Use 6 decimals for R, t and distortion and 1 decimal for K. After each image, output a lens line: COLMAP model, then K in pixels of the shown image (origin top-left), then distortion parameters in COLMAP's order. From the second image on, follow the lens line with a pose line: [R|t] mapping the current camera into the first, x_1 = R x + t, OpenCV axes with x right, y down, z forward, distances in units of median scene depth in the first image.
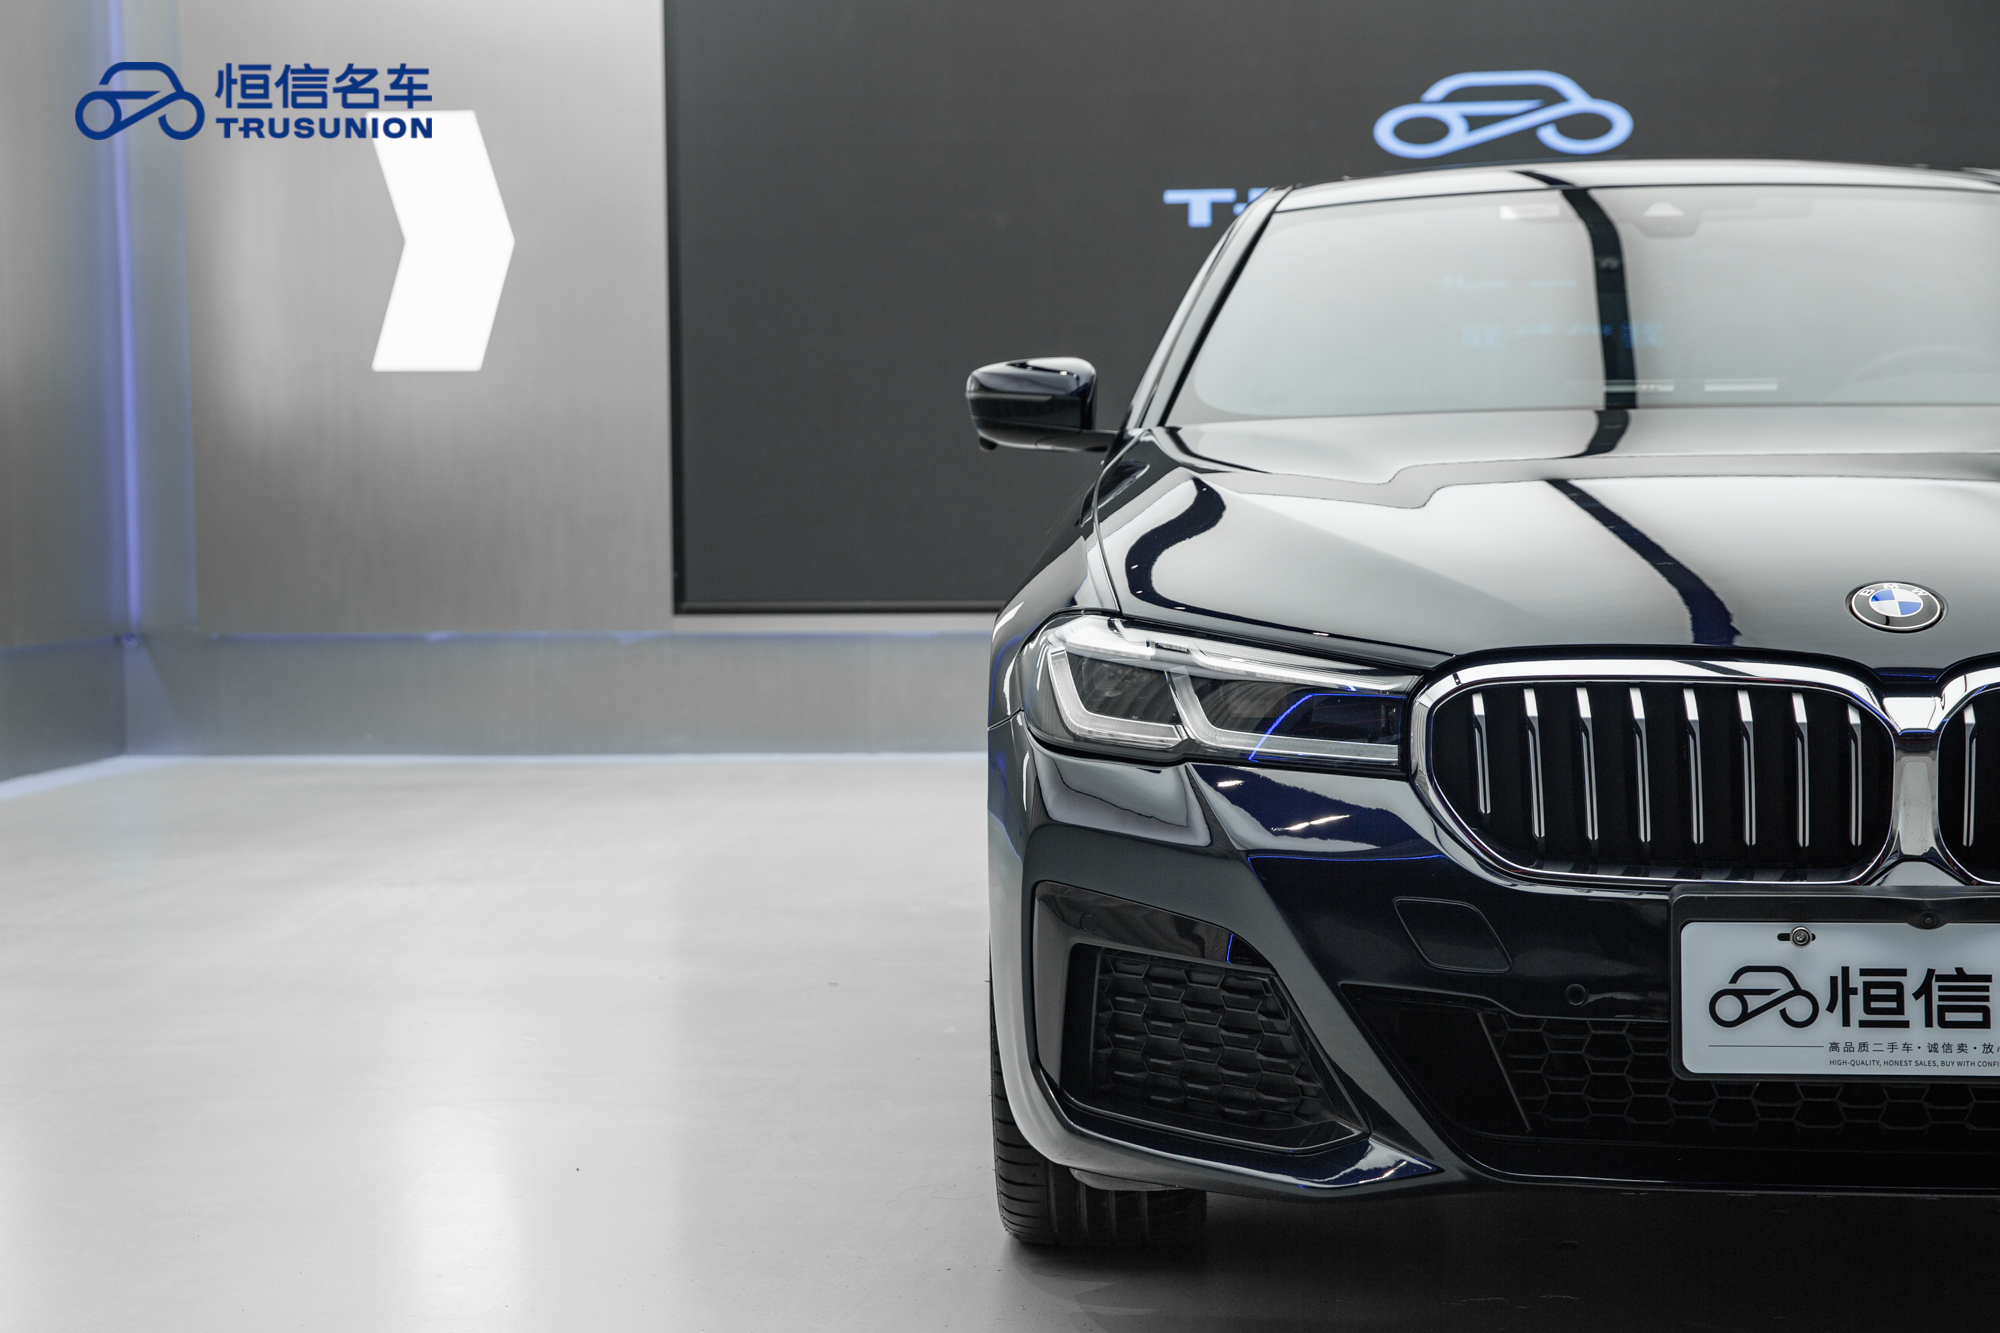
lens RADIAL K [[3451.0, 0, 964.1], [0, 3451.0, 732.8], [0, 0, 1]] dist [0.141108, 0.000000]
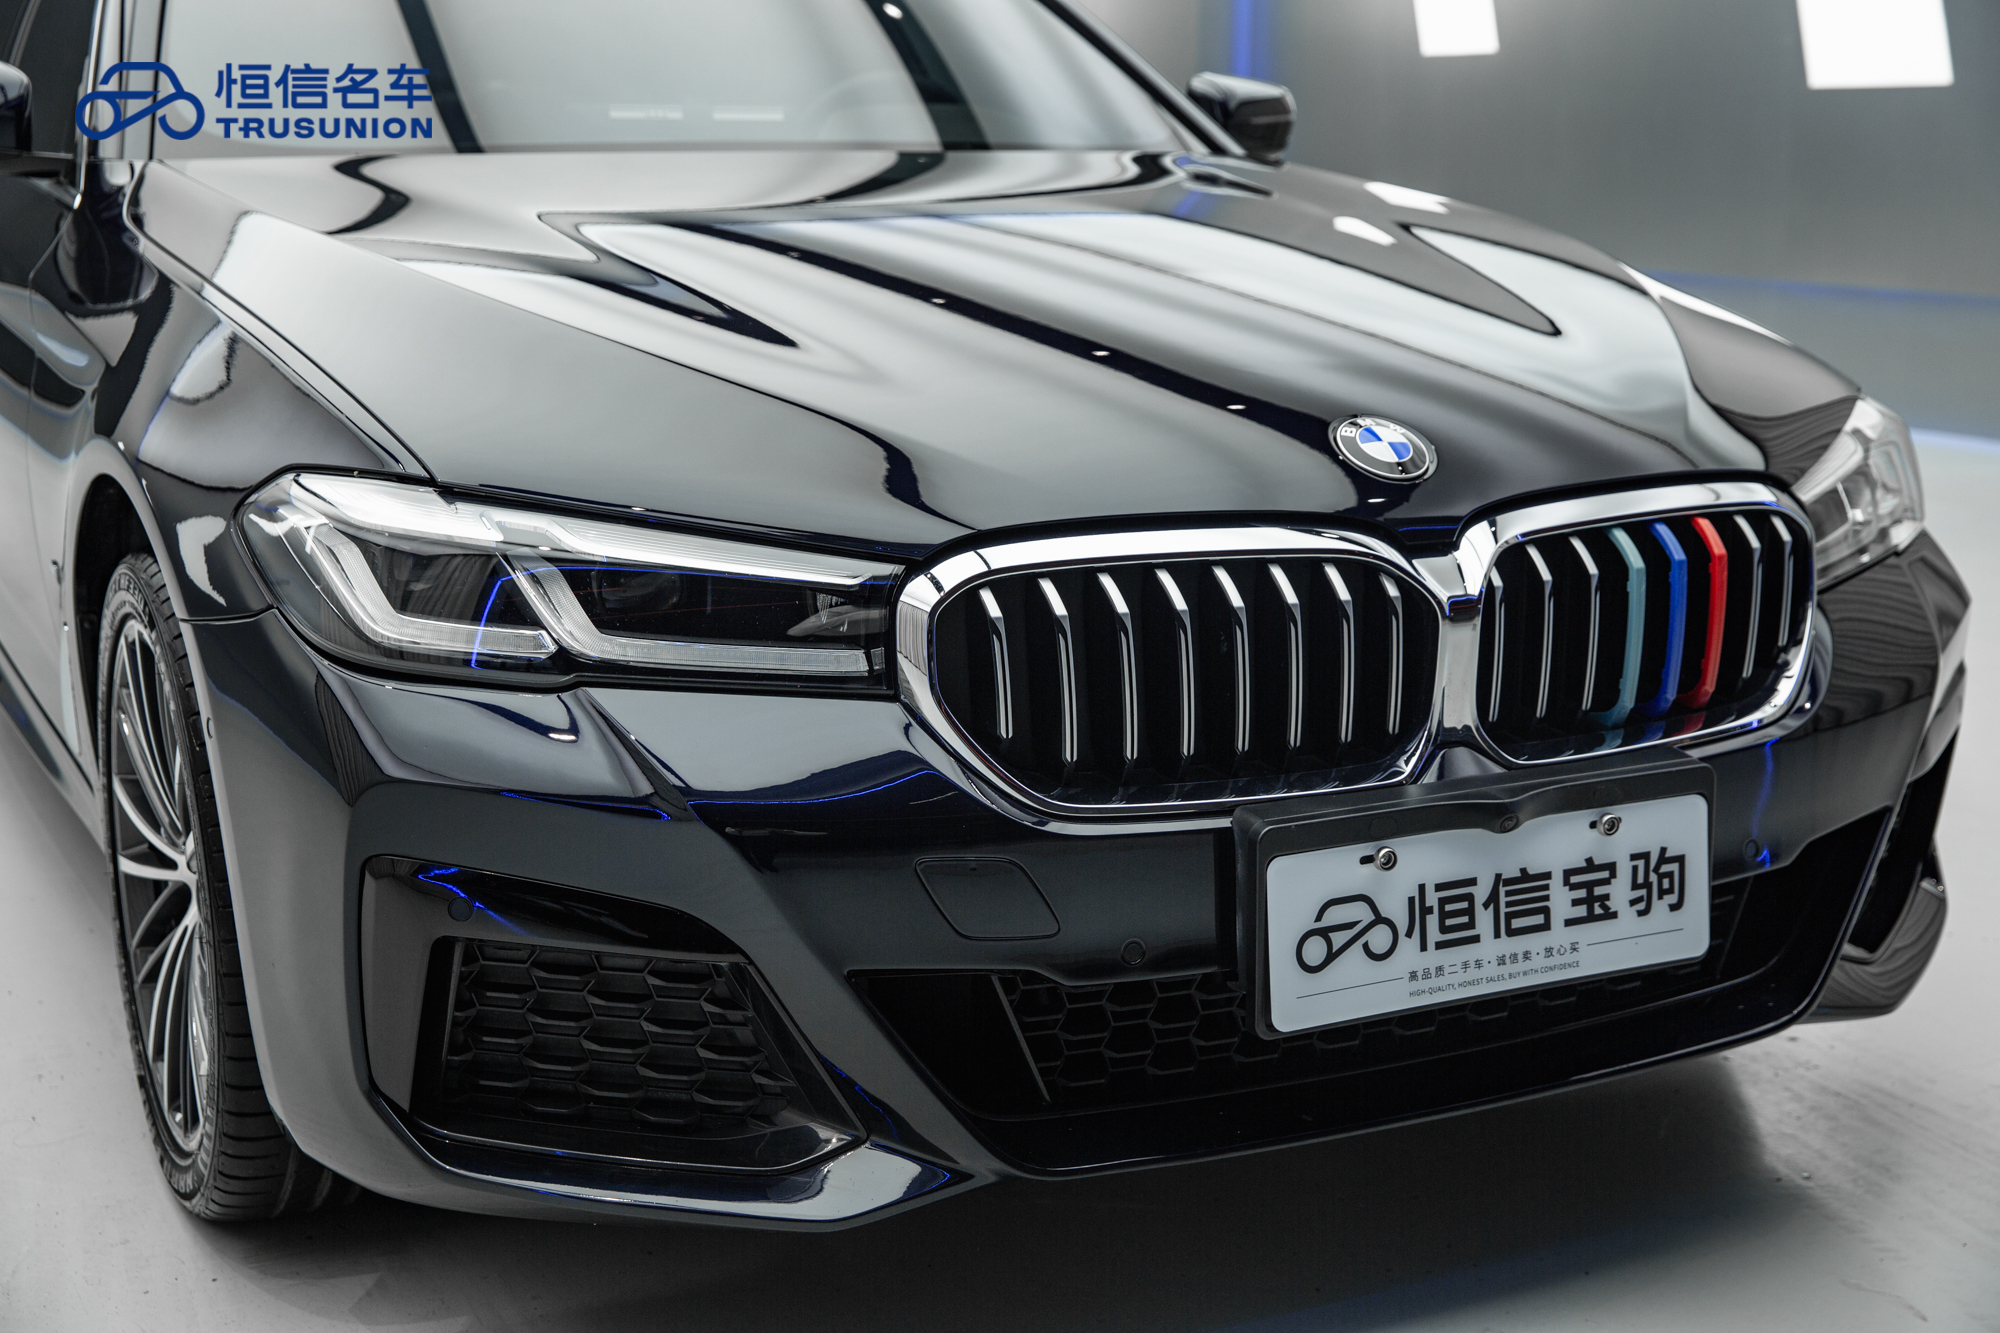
lens RADIAL K [[2579.9, 0, 1005.4], [0, 2579.9, 669.2], [0, 0, 1]] dist [0.084747, 0.000000]
pose [[0.850325, -0.101627, 0.516352, -0.151238], [0.025620, 0.988008, 0.152265, -0.080441], [-0.525634, -0.116246, 0.842731, 0.480803]]
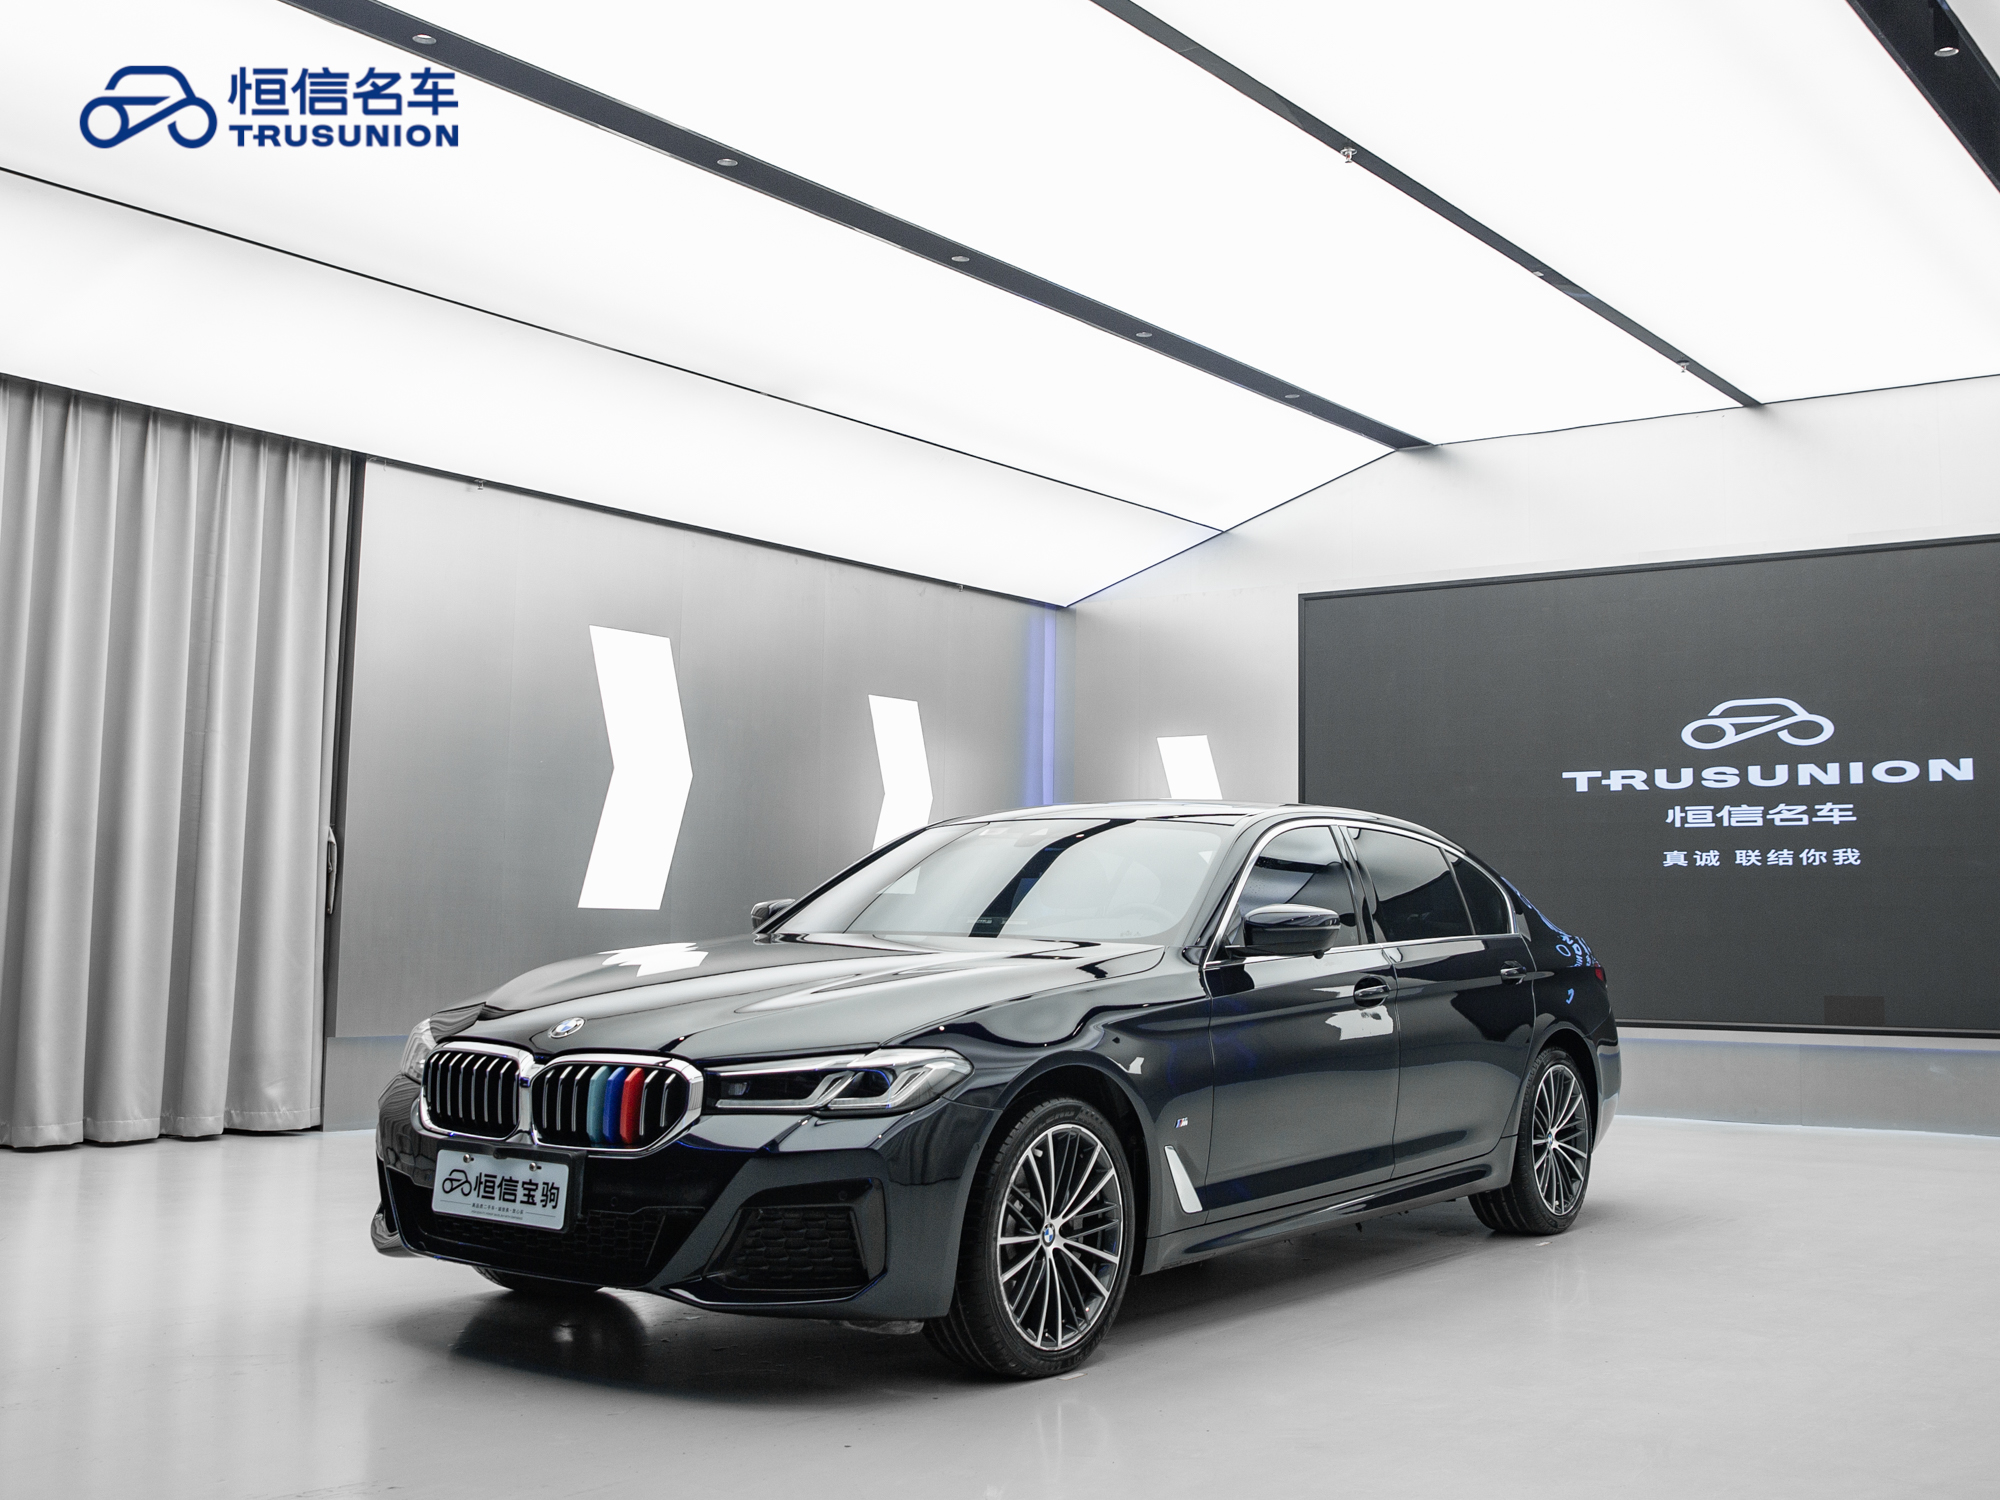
lens RADIAL K [[2197.4, 0, 1009.0], [0, 2197.4, 754.0], [0, 0, 1]] dist [-0.130025, 0.000000]
pose [[0.854125, -0.020190, -0.519675, 1.264792], [-0.055186, 0.990086, -0.129170, -0.043681], [0.517131, 0.139006, 0.844543, -0.120110]]
